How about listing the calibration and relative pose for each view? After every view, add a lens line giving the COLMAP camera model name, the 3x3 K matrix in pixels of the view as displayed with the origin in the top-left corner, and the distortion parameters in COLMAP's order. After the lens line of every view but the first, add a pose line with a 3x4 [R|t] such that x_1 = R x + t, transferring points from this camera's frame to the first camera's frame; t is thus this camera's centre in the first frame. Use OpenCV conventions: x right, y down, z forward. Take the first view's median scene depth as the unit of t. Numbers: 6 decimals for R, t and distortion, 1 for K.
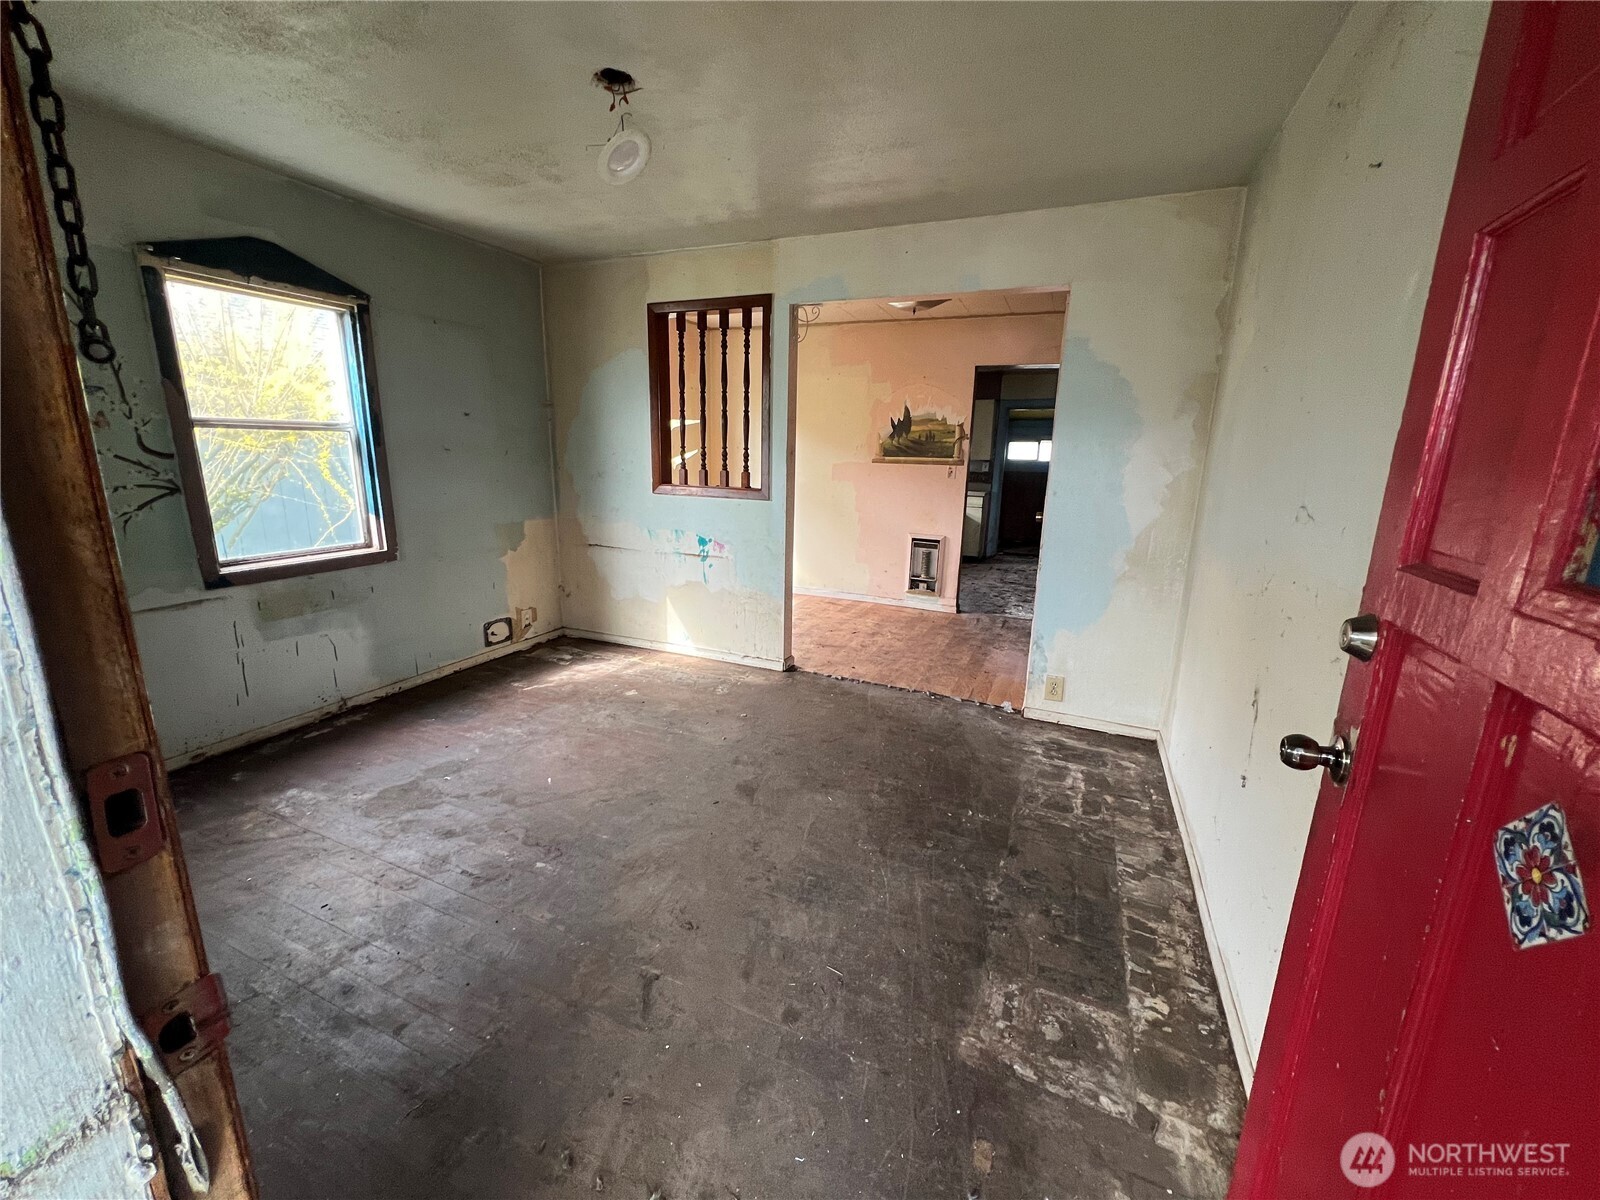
lens RADIAL K [[639.3, 0, 795.6], [0, 639.3, 596.1], [0, 0, 1]] dist [-0.001265, -0.000211]
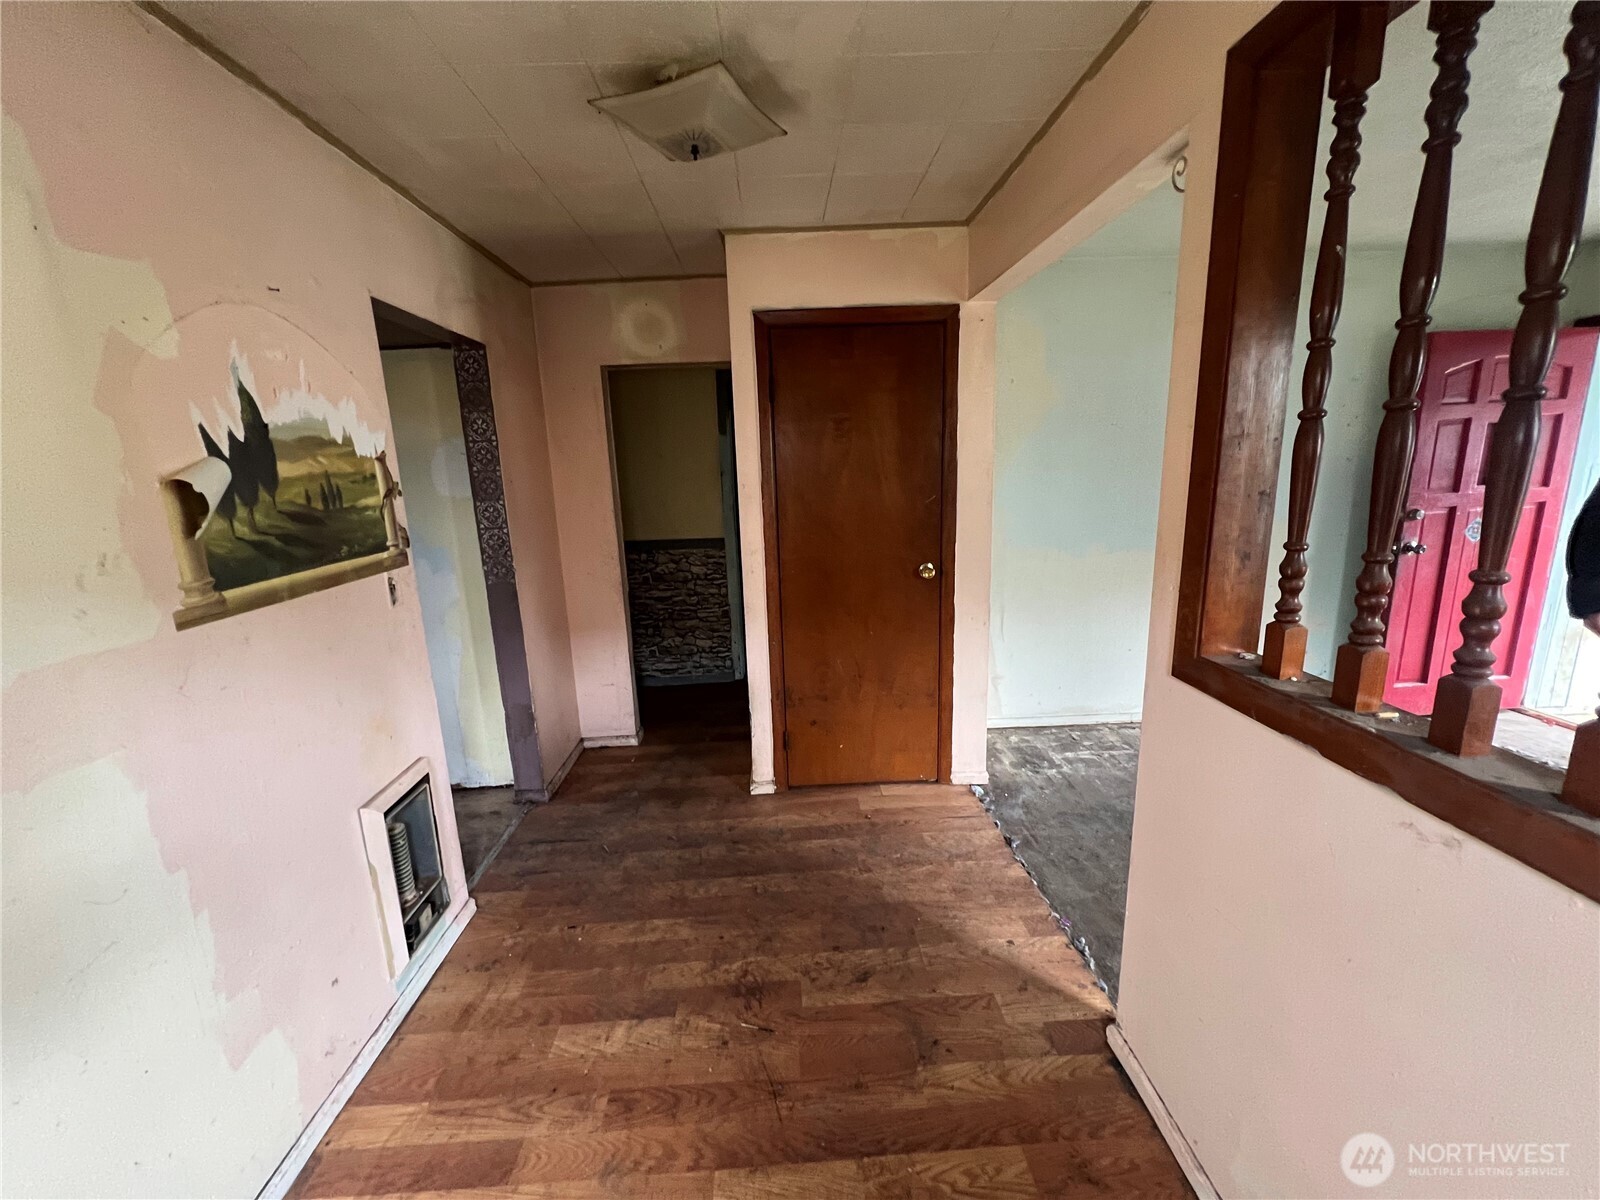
lens RADIAL K [[639.3, 0, 795.6], [0, 639.3, 596.1], [0, 0, 1]] dist [-0.001265, -0.000211]
pose [[-0.438123, -0.193941, 0.877744, -0.212141], [0.225909, 0.921355, 0.316339, -0.320185], [-0.870065, 0.336886, -0.359854, 1.187594]]
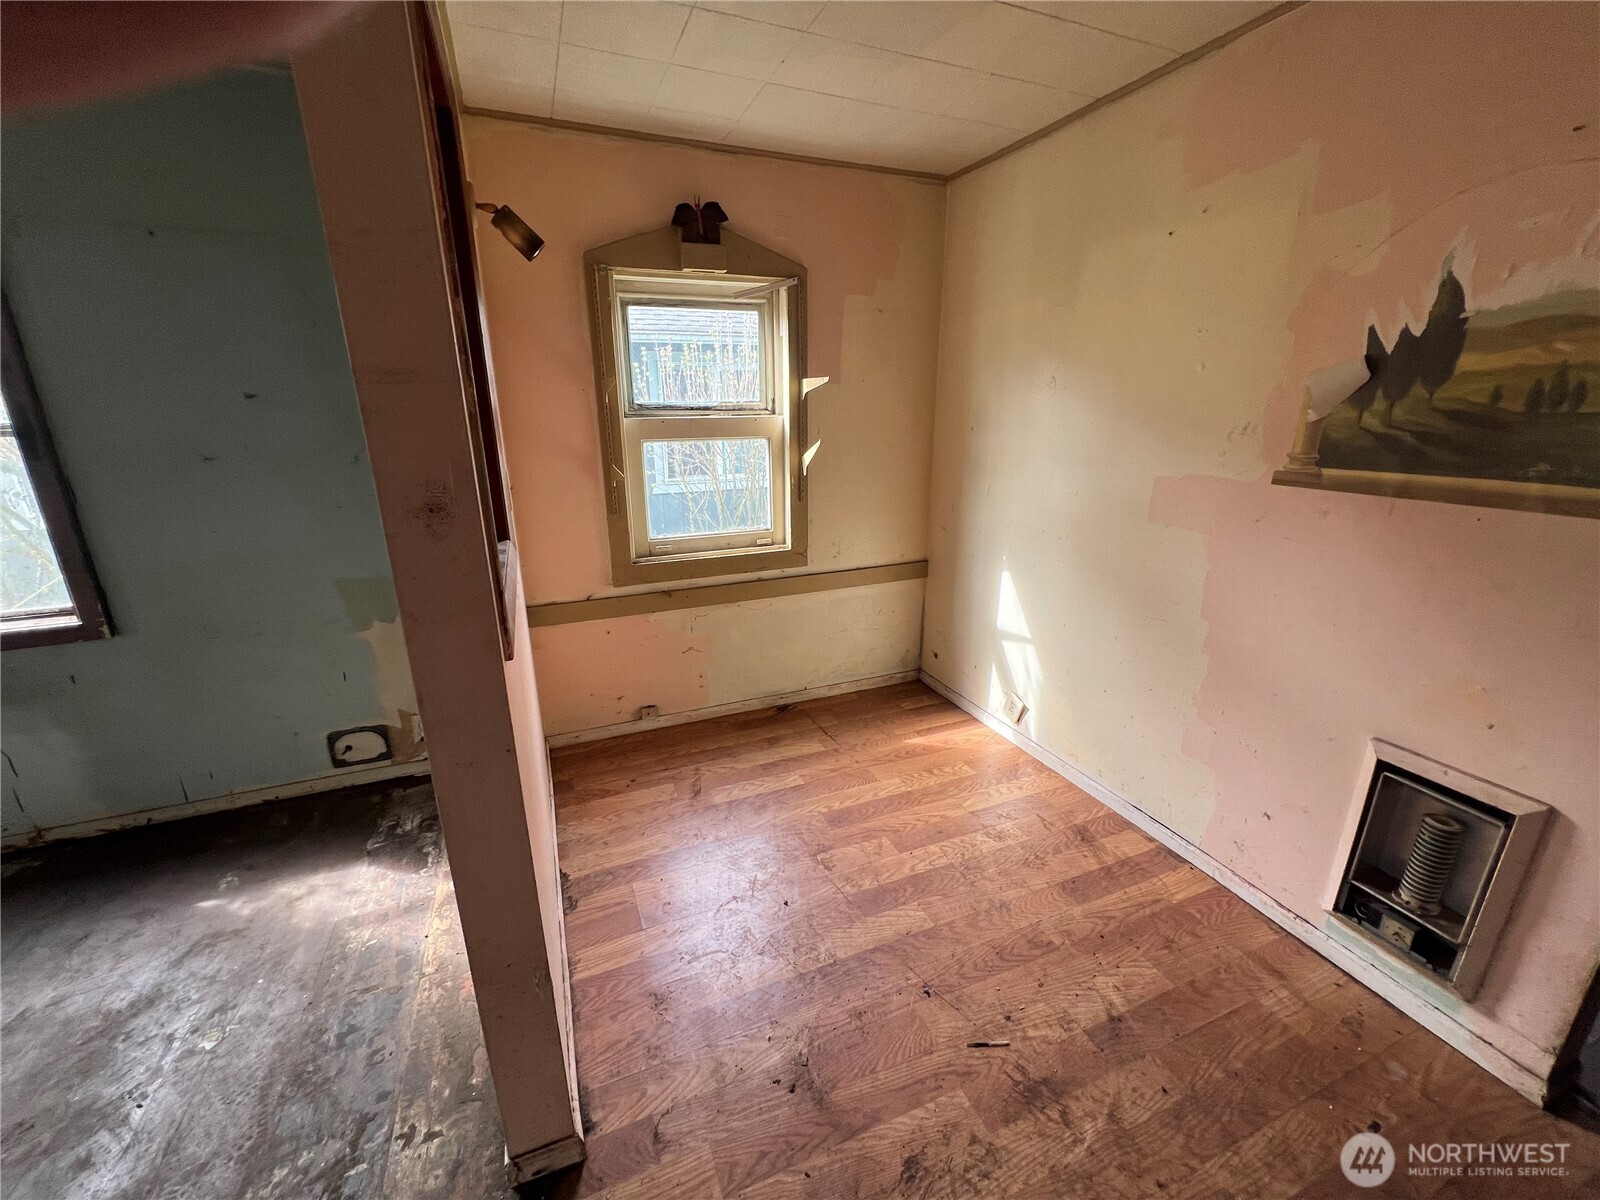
lens RADIAL K [[639.3, 0, 795.6], [0, 639.3, 596.1], [0, 0, 1]] dist [-0.001265, -0.000211]
pose [[0.719343, 0.174329, -0.672424, 0.229107], [-0.133759, 0.984644, 0.112181, -0.210308], [0.681655, 0.009246, 0.731615, 0.812890]]
